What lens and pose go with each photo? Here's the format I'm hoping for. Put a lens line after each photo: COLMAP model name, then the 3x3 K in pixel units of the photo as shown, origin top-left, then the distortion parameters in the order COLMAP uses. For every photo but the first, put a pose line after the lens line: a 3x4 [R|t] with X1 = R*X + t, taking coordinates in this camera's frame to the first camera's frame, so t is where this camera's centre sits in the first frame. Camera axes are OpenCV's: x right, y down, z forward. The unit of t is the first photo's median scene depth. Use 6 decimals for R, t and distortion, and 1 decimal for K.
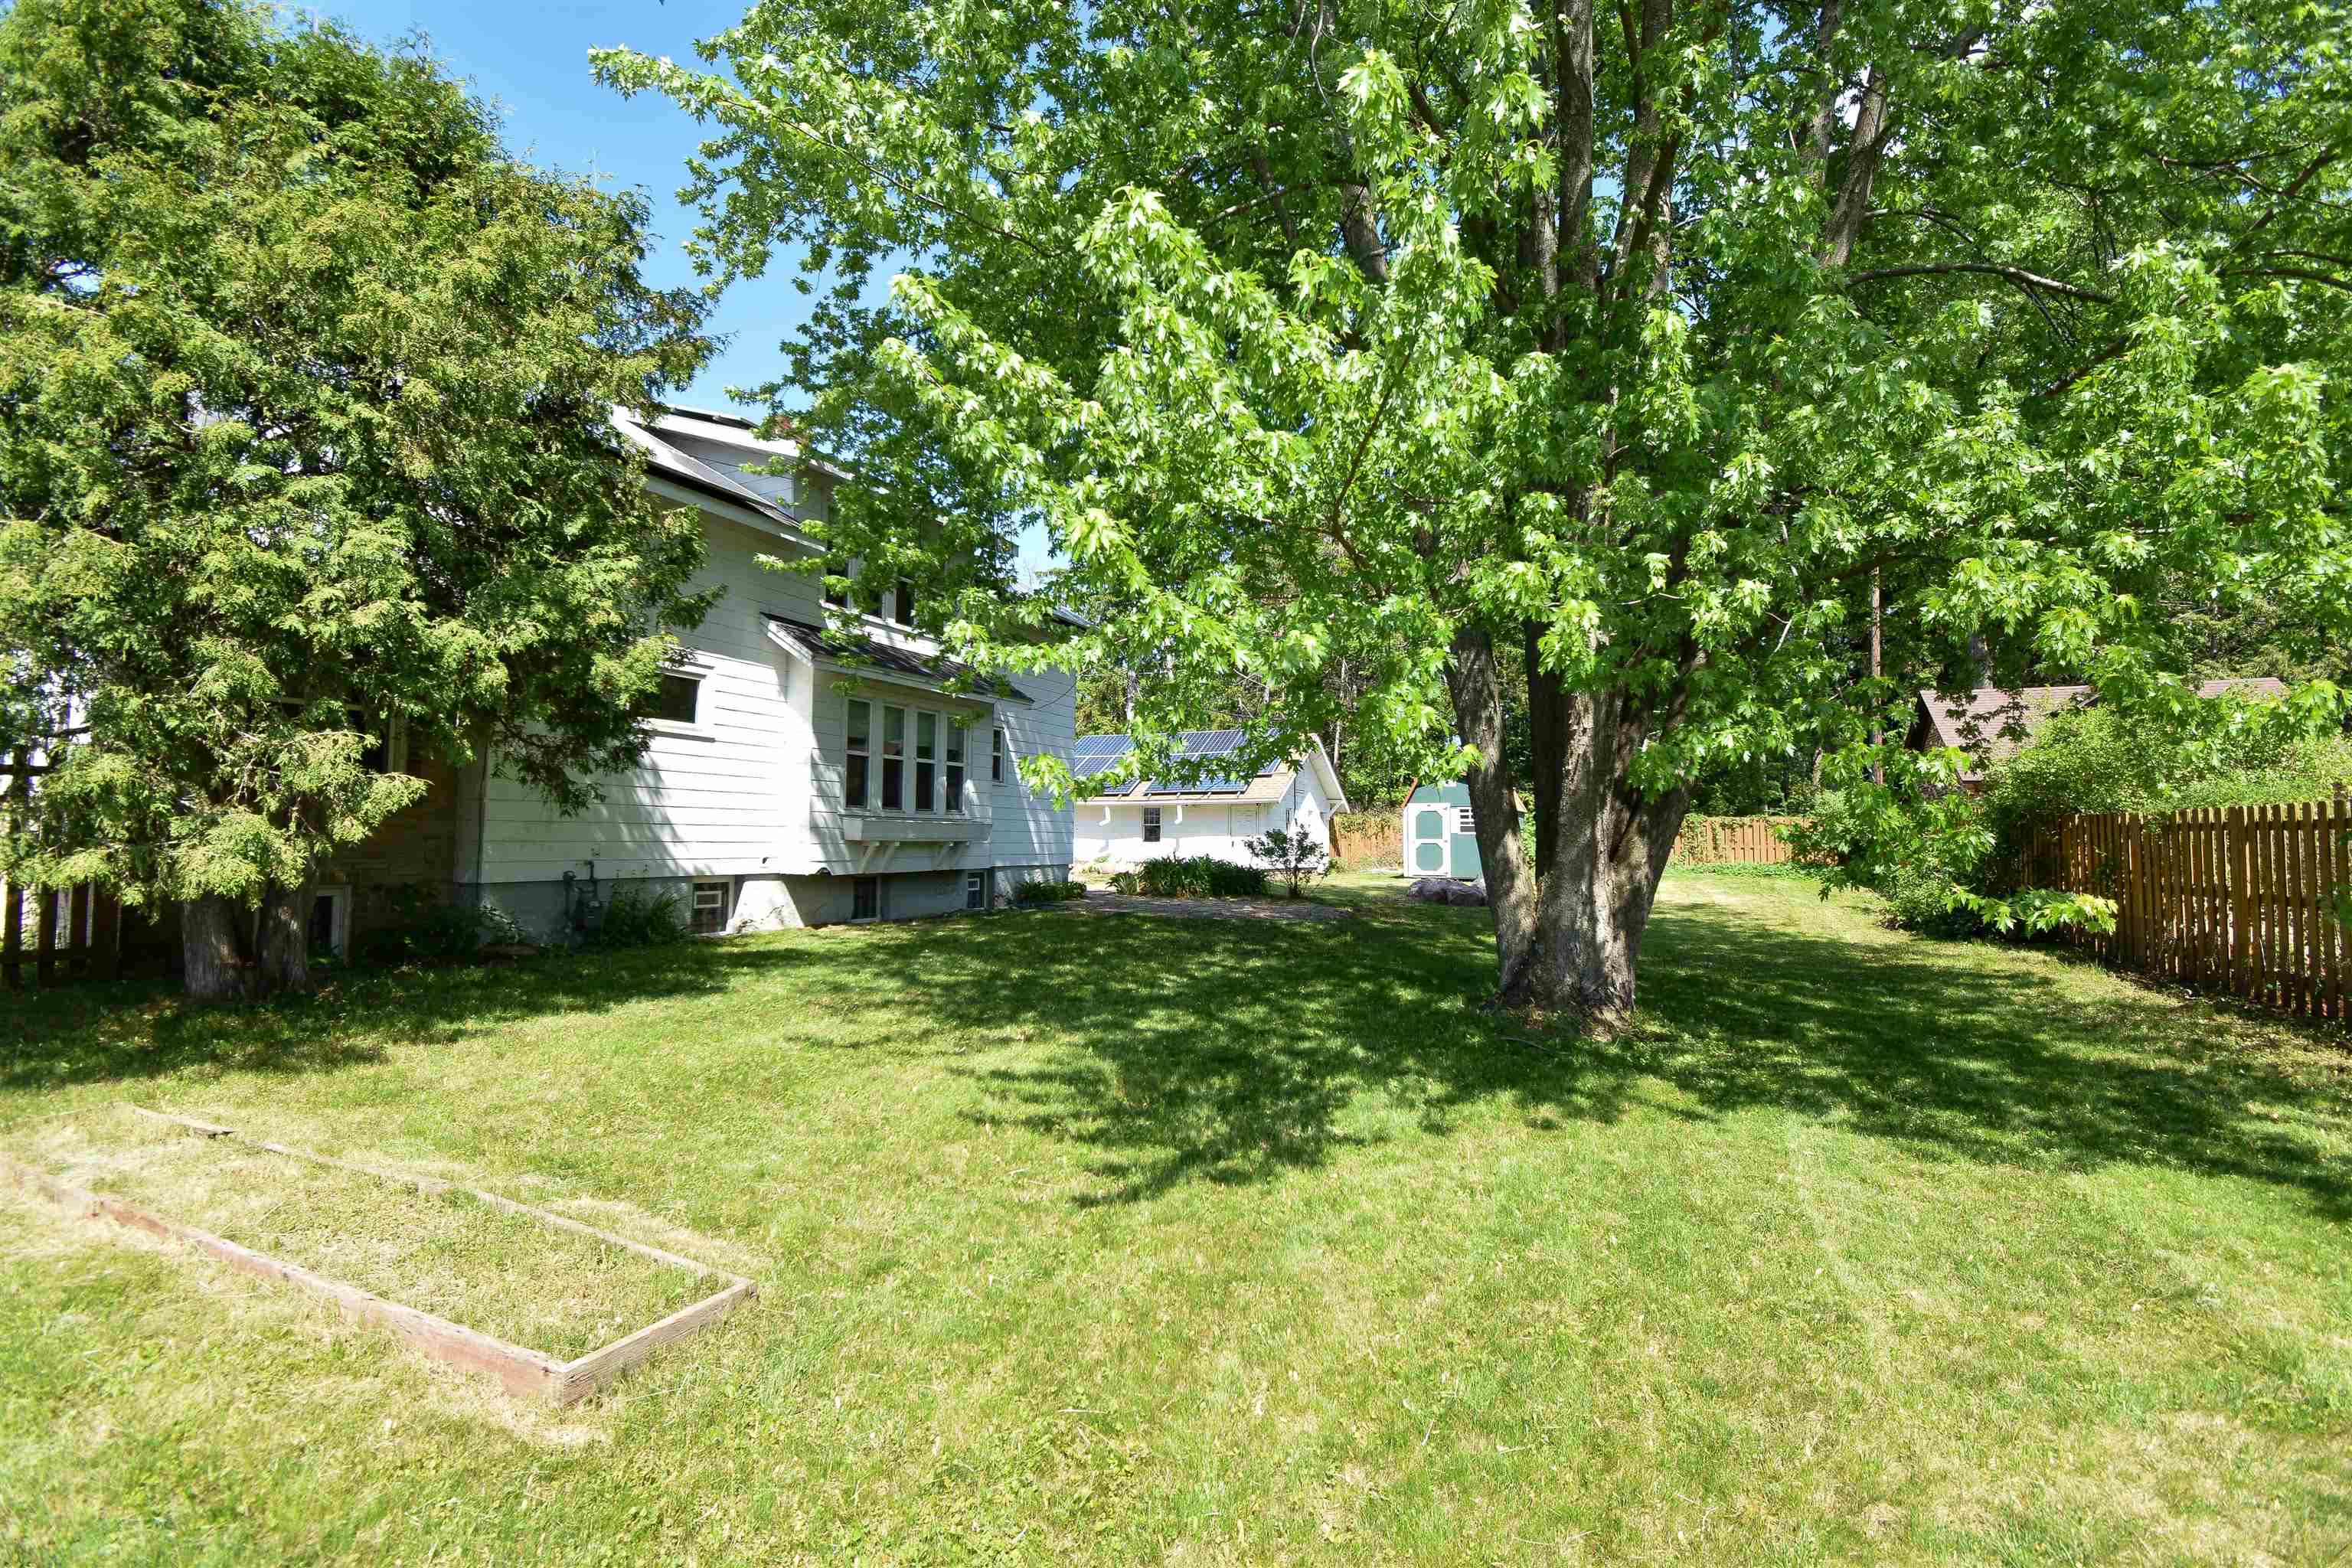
lens RADIAL K [[1037.0, 0, 1176.0], [0, 1037.0, 784.0], [0, 0, 1]] dist [-0.013624, -0.000653]
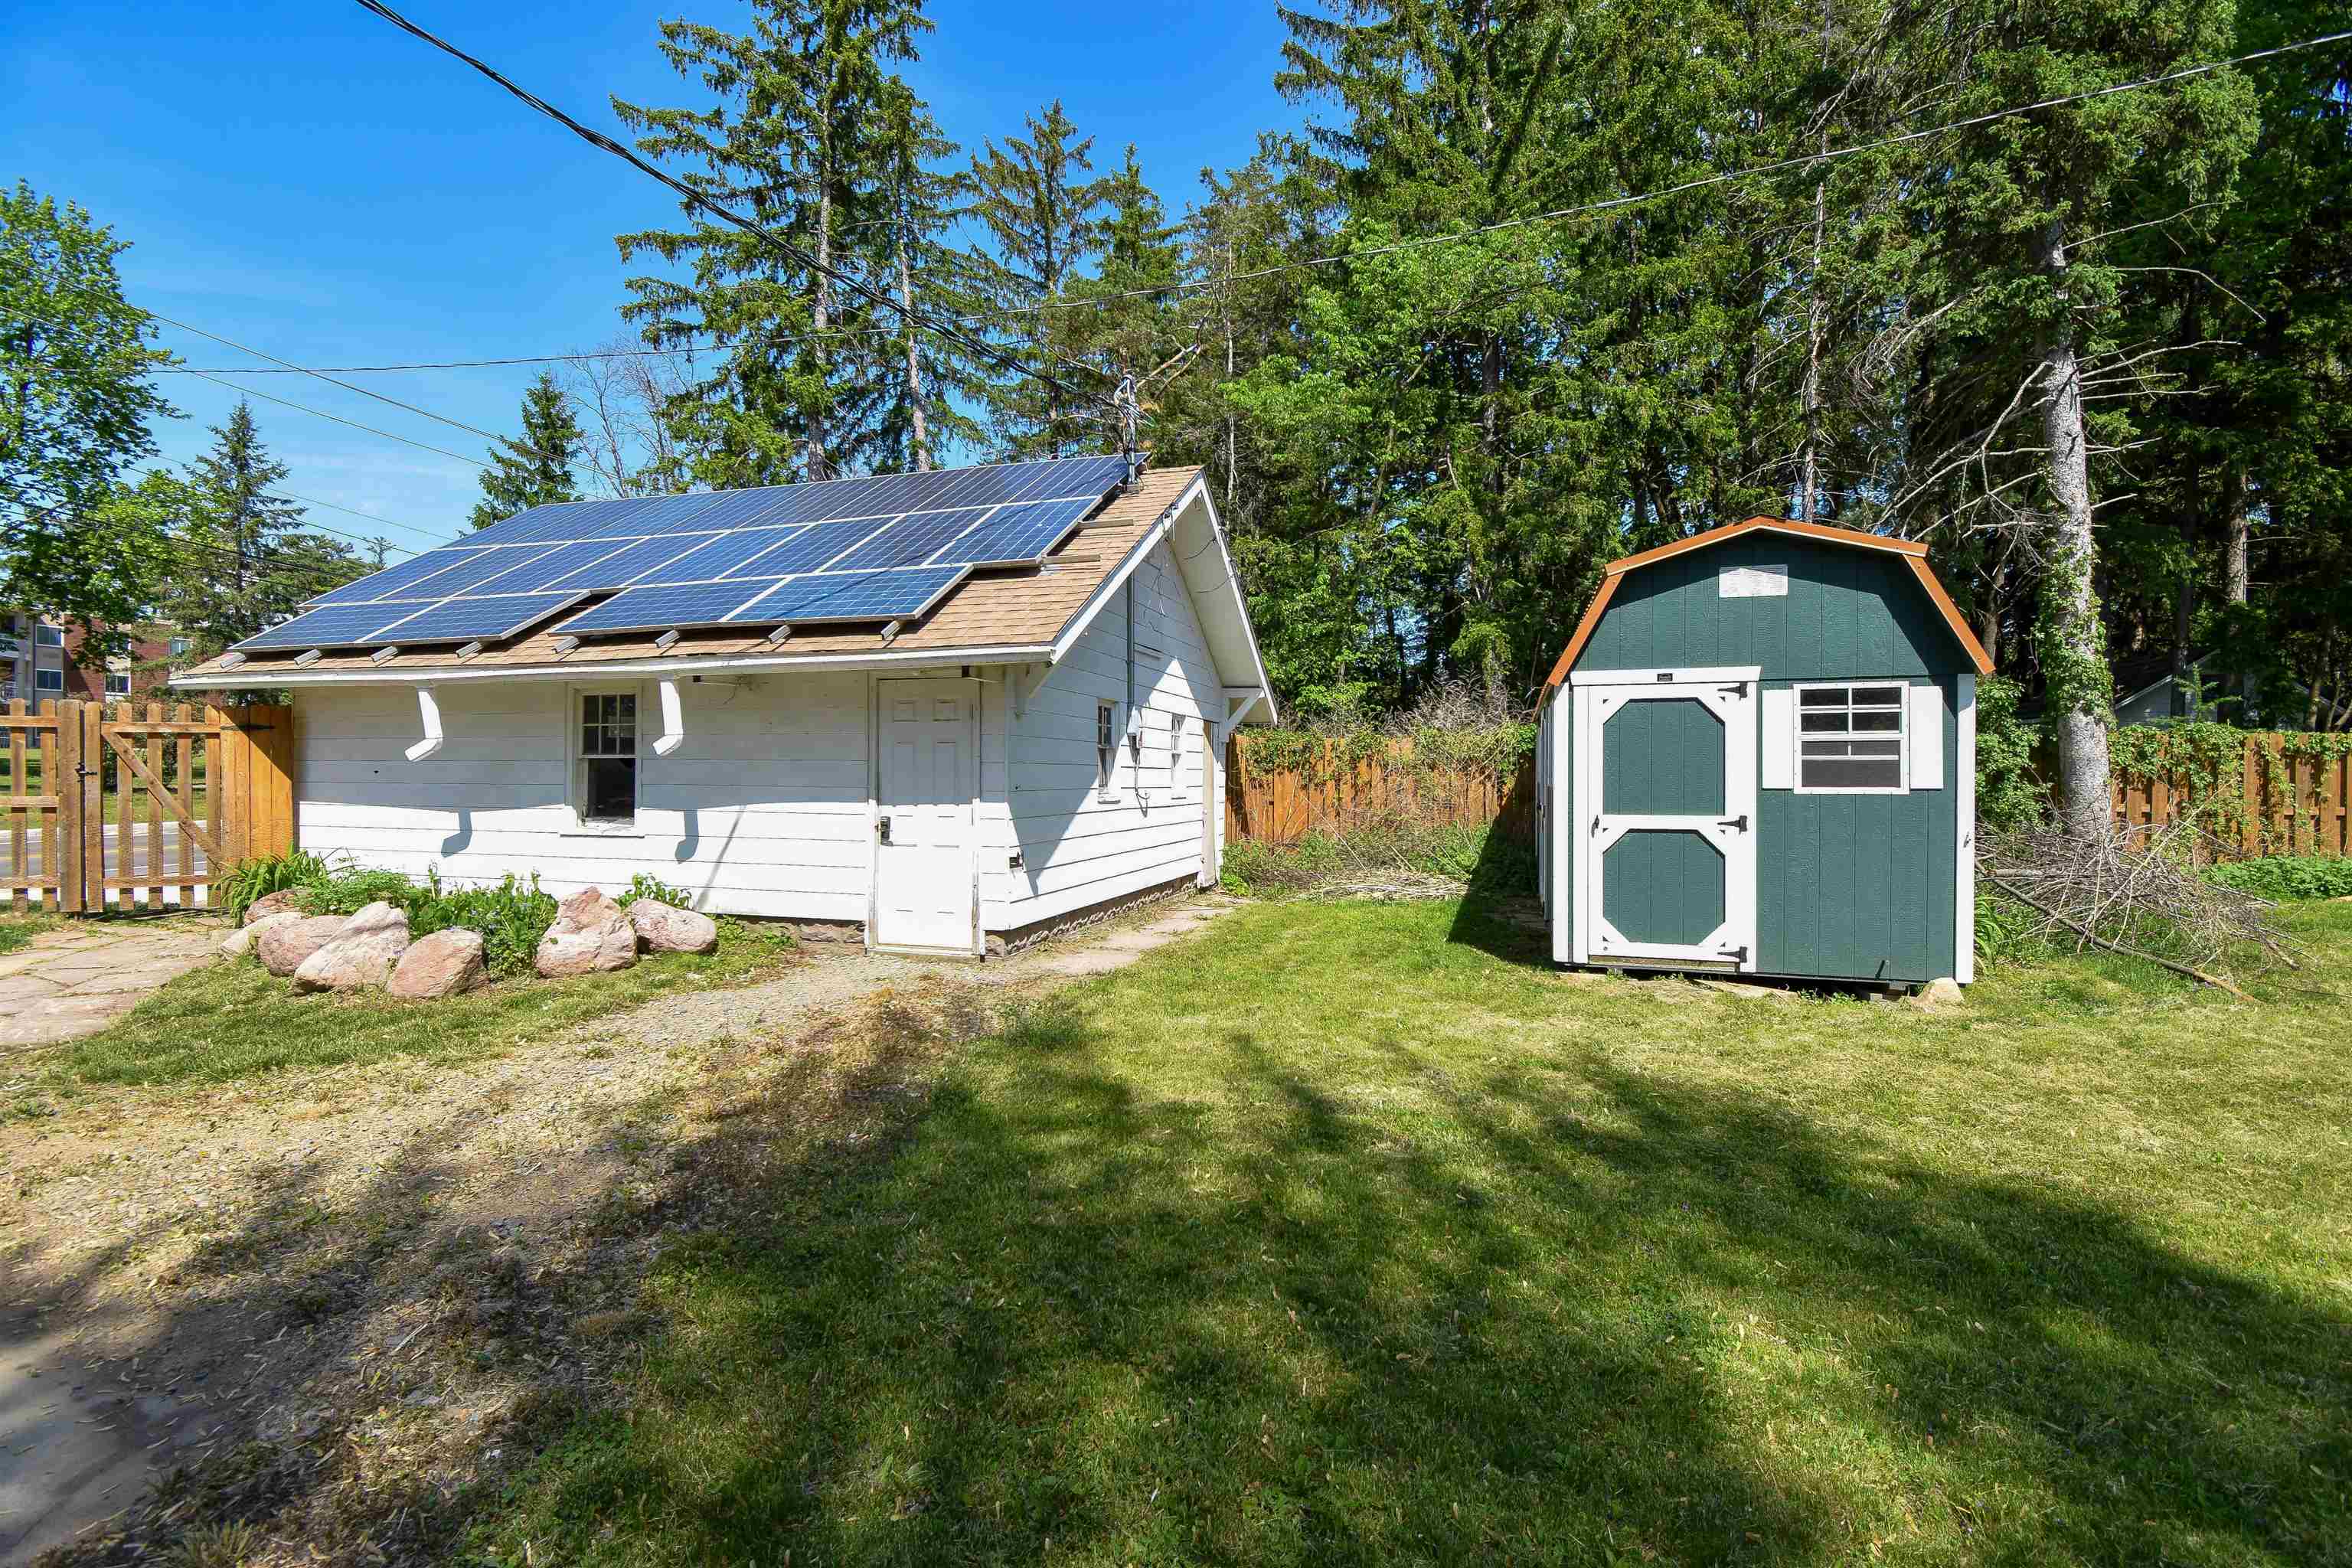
lens RADIAL K [[1026.7, 0, 1156.4], [0, 1026.7, 763.8], [0, 0, 1]] dist [0.011474, -0.026893]
pose [[0.993317, -0.003470, 0.115369, 0.176291], [-0.002033, 0.998867, 0.047547, 0.054806], [-0.115404, -0.047464, 0.992184, 1.405734]]
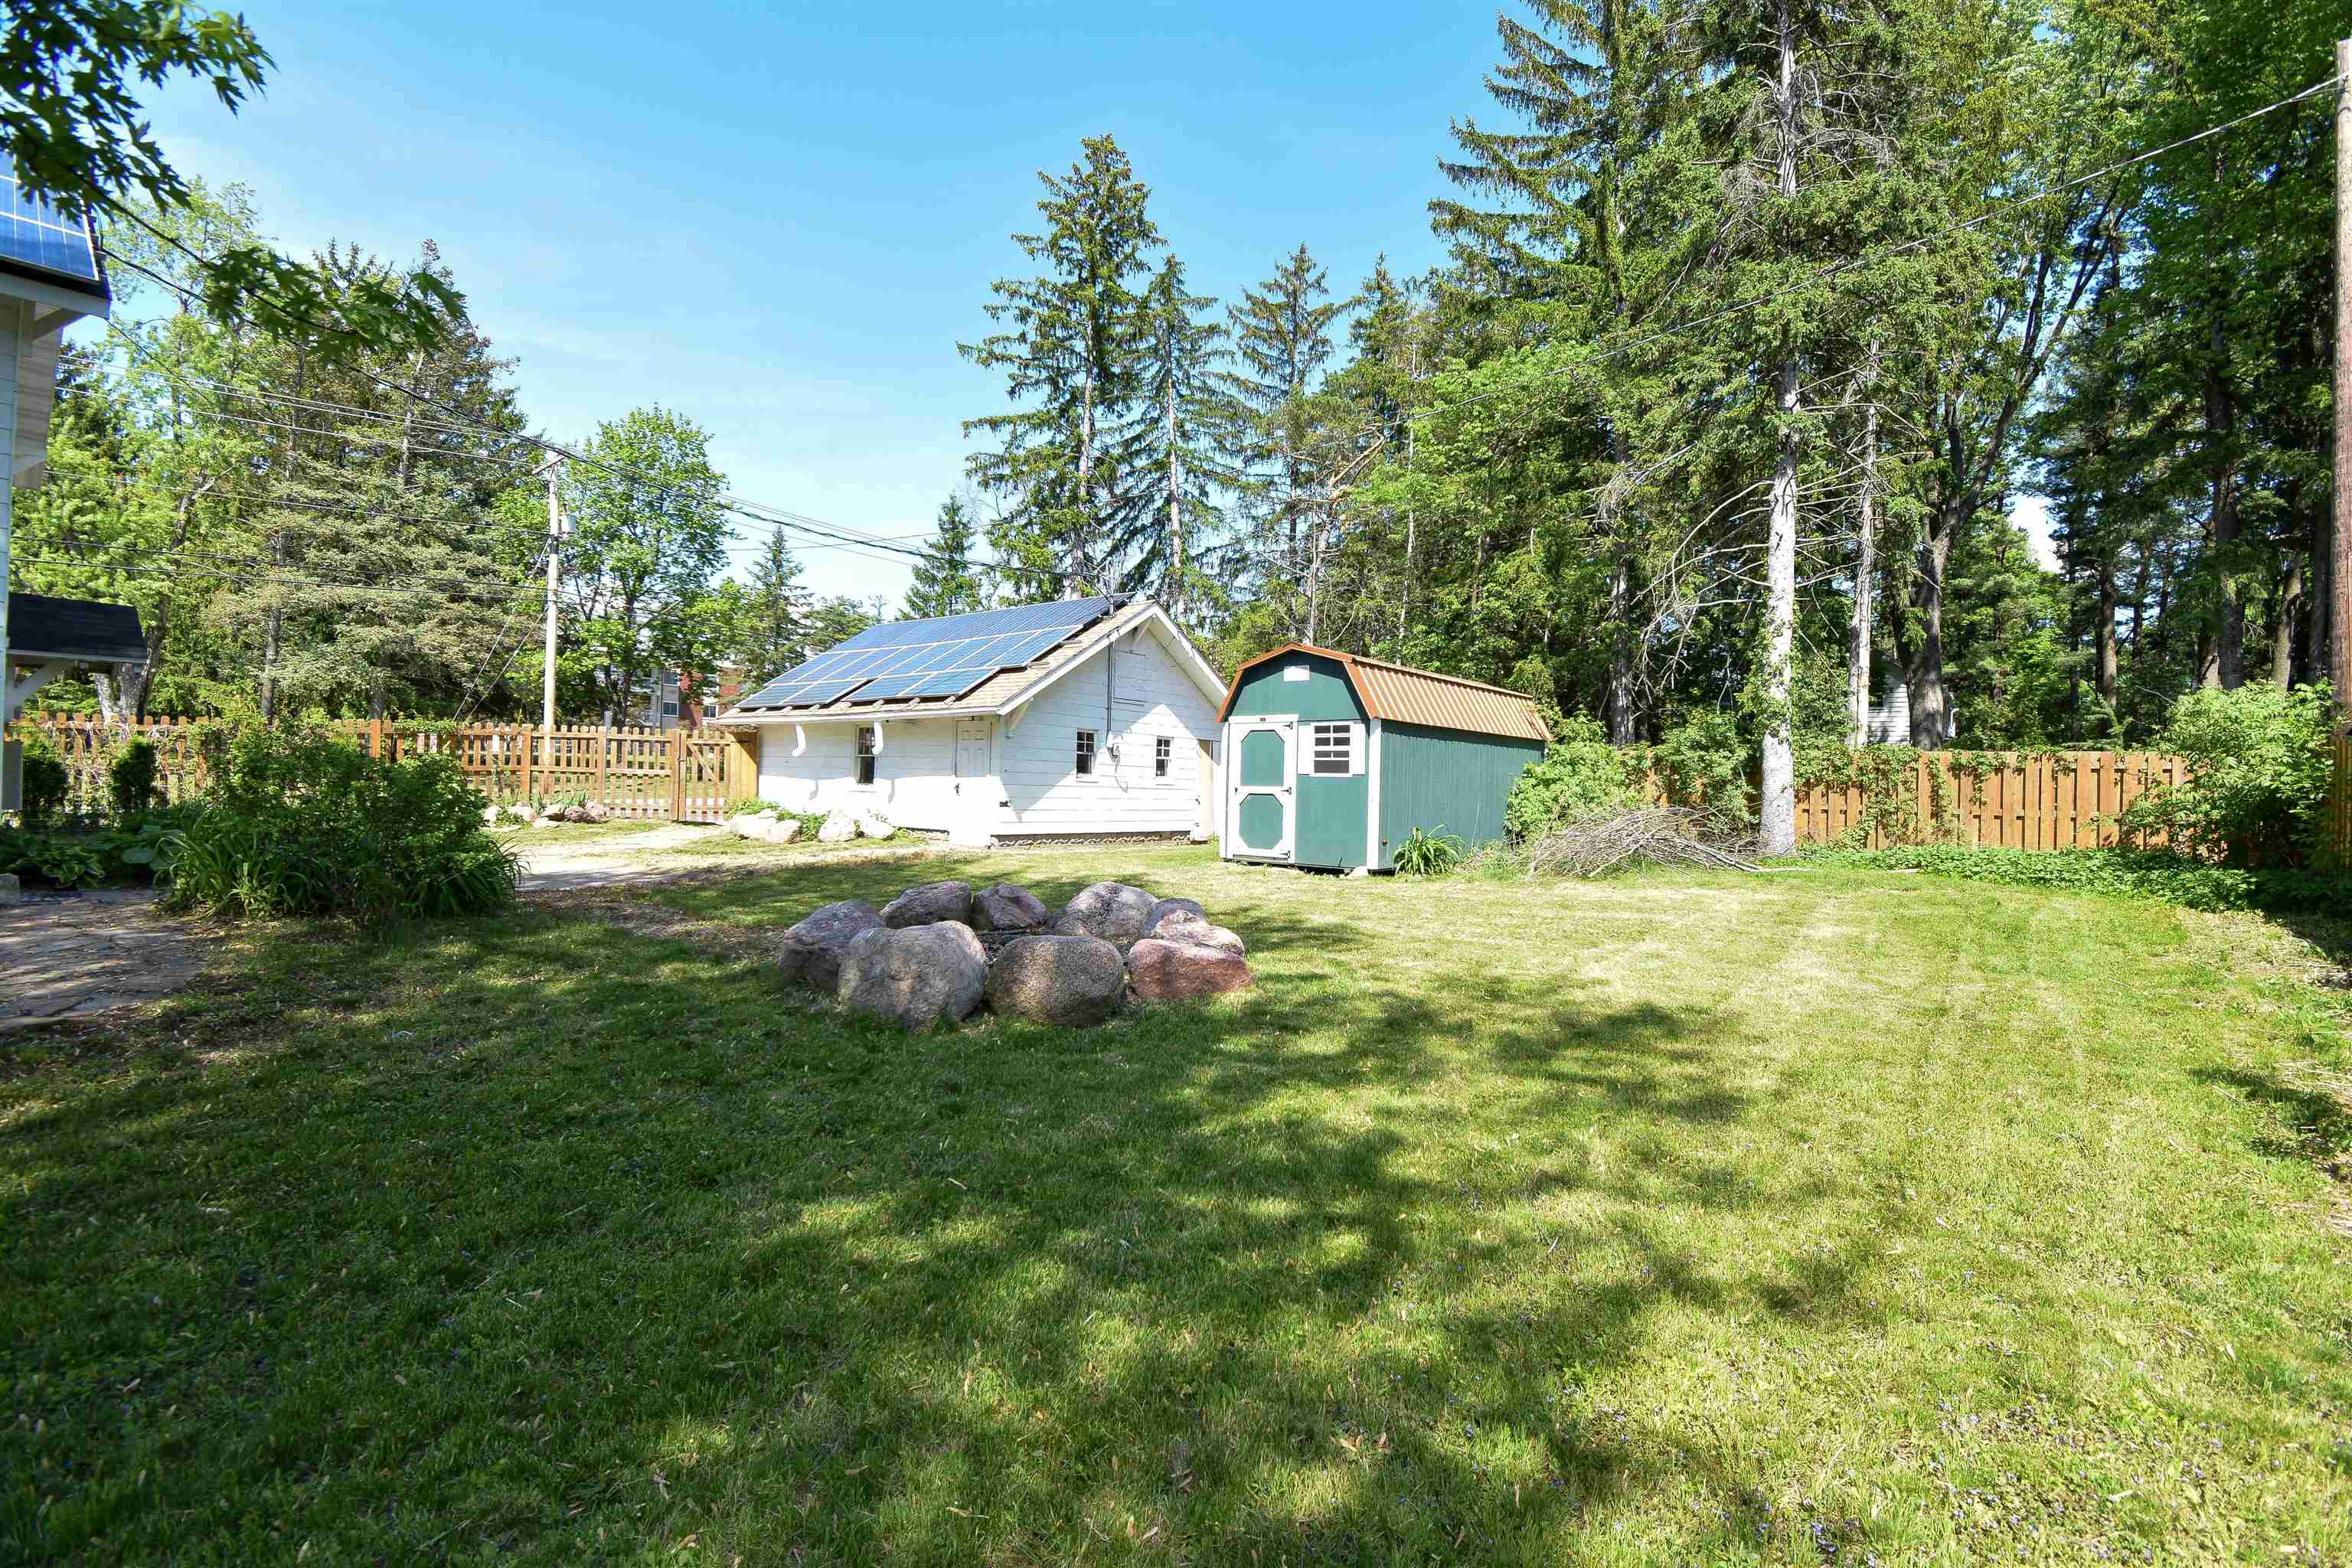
lens RADIAL K [[1007.8, 0, 1169.3], [0, 1007.8, 775.8], [0, 0, 1]] dist [-0.030466, -0.000507]
pose [[0.966729, 0.013028, -0.255469, 0.593982], [-0.002093, 0.999072, 0.043027, 0.049833], [0.255792, -0.041061, 0.965859, 0.934871]]
